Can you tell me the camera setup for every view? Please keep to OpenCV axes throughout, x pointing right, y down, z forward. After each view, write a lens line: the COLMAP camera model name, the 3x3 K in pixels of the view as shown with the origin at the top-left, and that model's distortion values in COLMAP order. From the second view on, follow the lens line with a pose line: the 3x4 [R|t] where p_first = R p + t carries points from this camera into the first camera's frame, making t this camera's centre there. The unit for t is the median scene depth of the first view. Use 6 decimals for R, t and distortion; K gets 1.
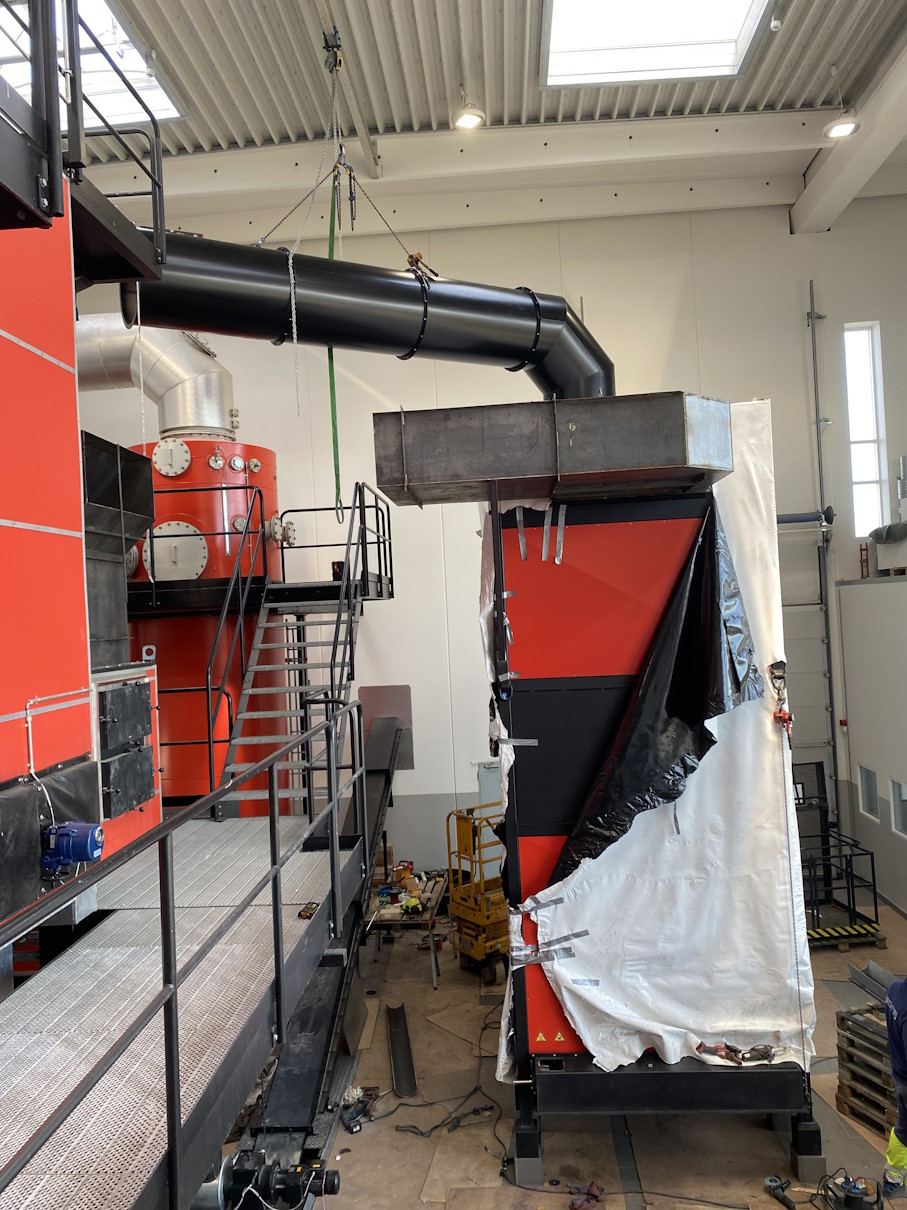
lens RADIAL K [[924.5, 0, 453.5], [0, 924.5, 605.0], [0, 0, 1]] dist [0.034743, -0.001602]
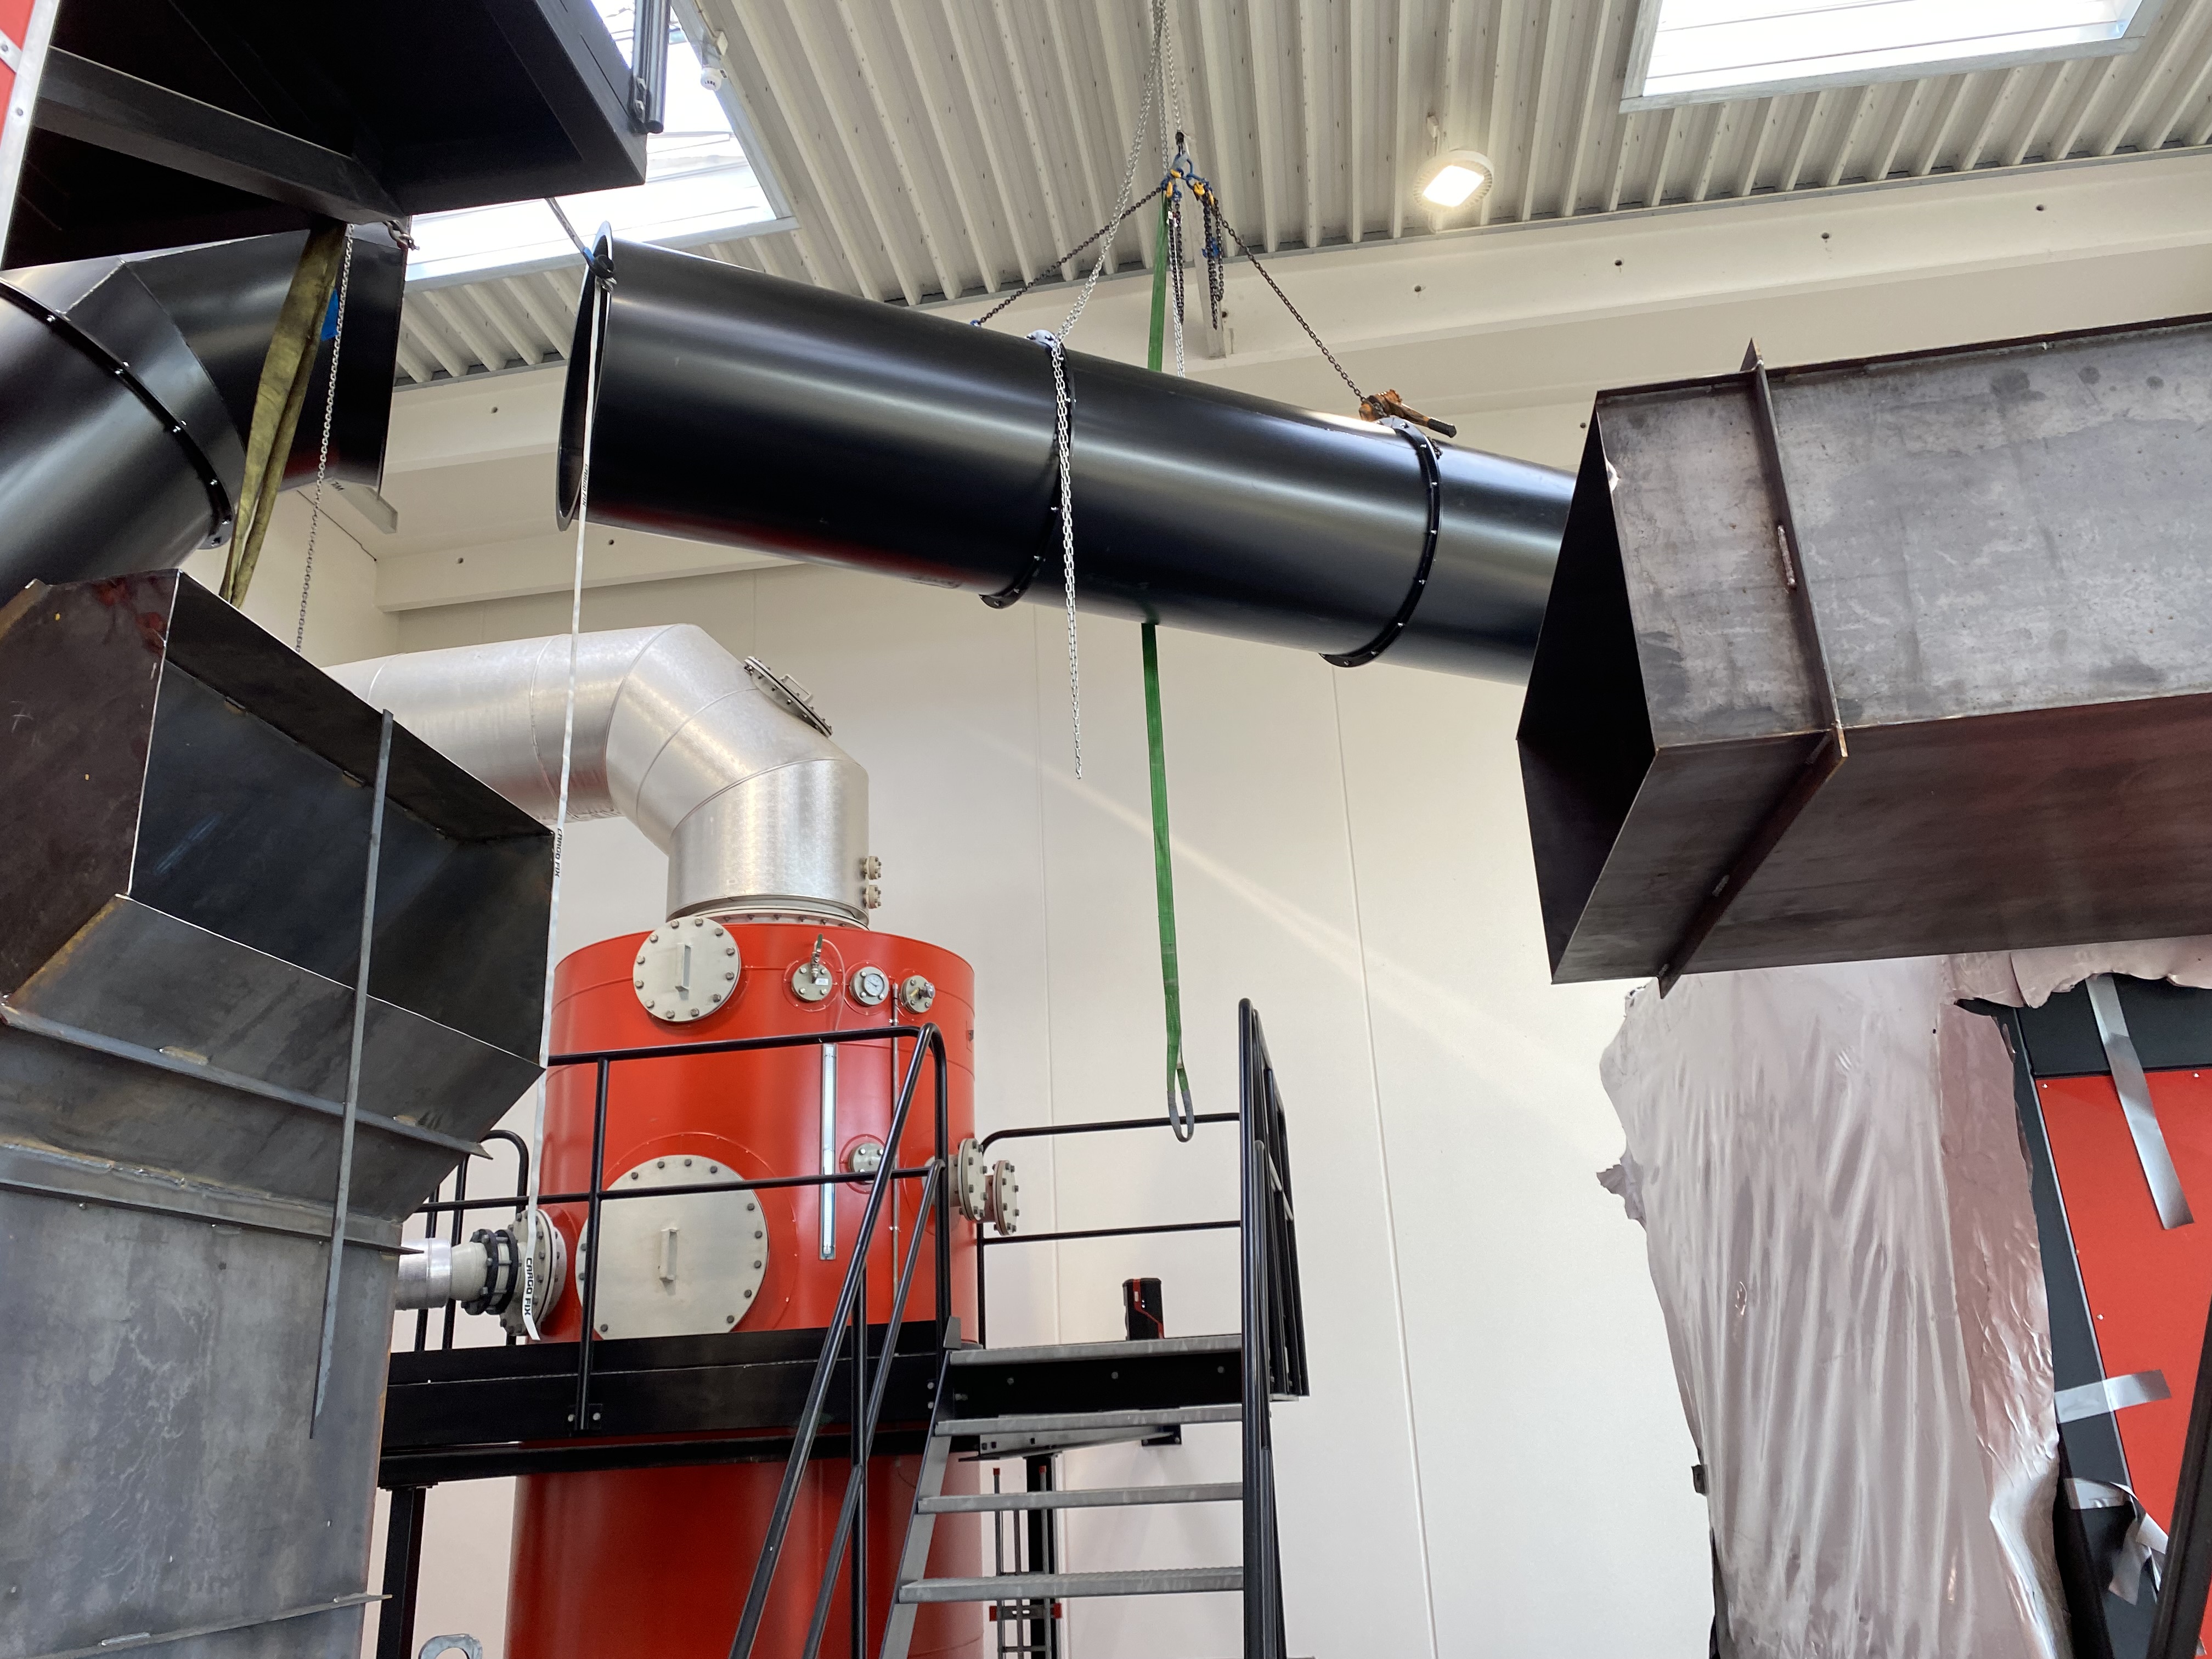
lens RADIAL K [[1709.4, 0, 1113.5], [0, 1709.4, 778.3], [0, 0, 1]] dist [0.048183, -0.003804]
pose [[0.996738, -0.028450, -0.075522, -0.089632], [0.000909, 0.939700, -0.341999, -0.004506], [0.080698, 0.340814, 0.936661, 0.371494]]
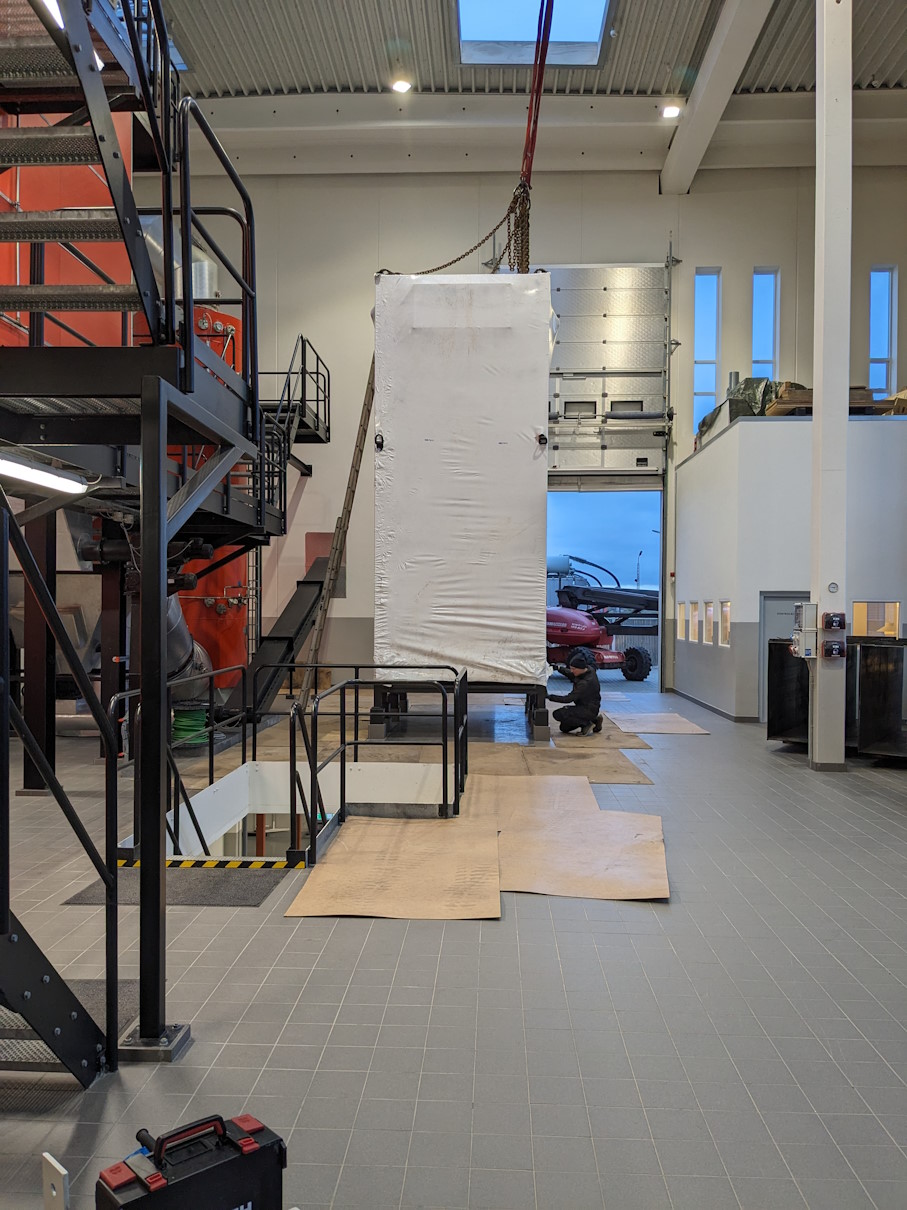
lens RADIAL K [[955.9, 0, 453.5], [0, 955.9, 605.0], [0, 0, 1]] dist [0.108392, 0.000109]
pose [[0.998370, 0.056008, 0.010951, 0.125270], [-0.056062, 0.998416, 0.004647, 0.231691], [-0.010673, -0.005254, 0.999929, -0.456191]]
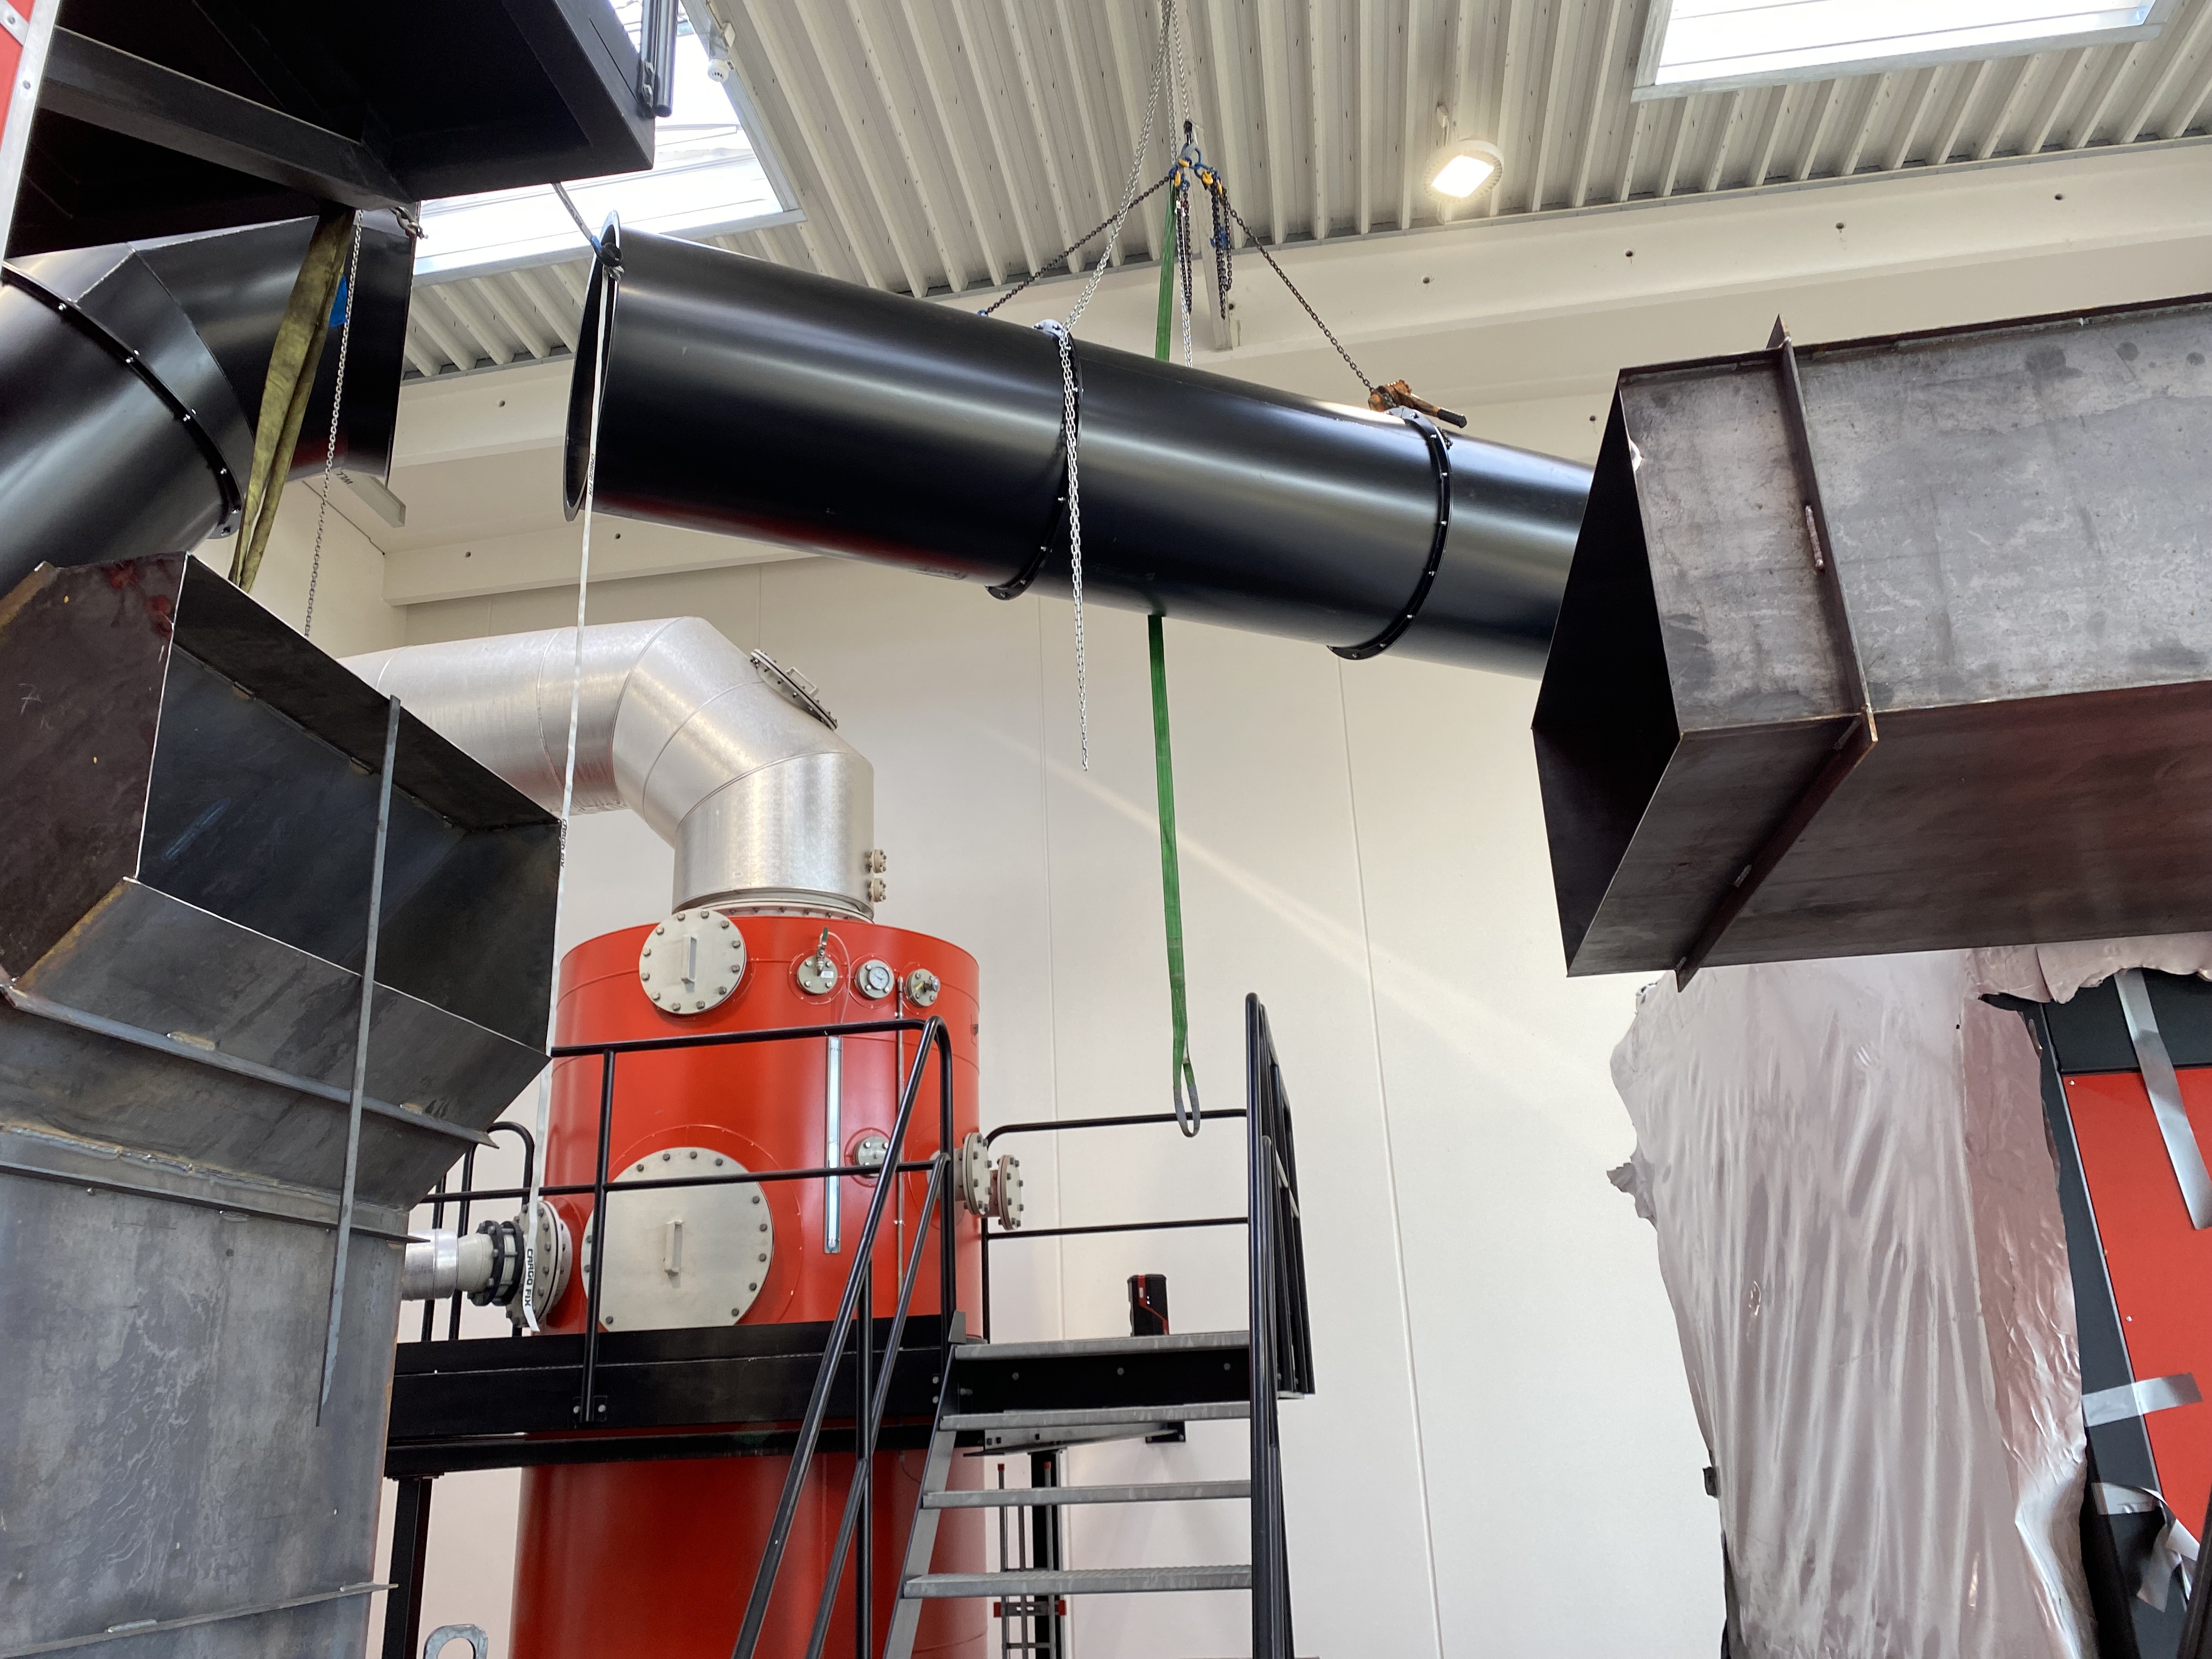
lens RADIAL K [[1710.7, 0, 1090.5], [0, 1710.7, 775.1], [0, 0, 1]] dist [0.048743, -0.004118]
pose [[0.995494, -0.026576, -0.091027, -0.090757], [-0.006185, 0.939683, -0.341992, -0.004126], [0.094625, 0.341014, 0.935284, 0.374179]]
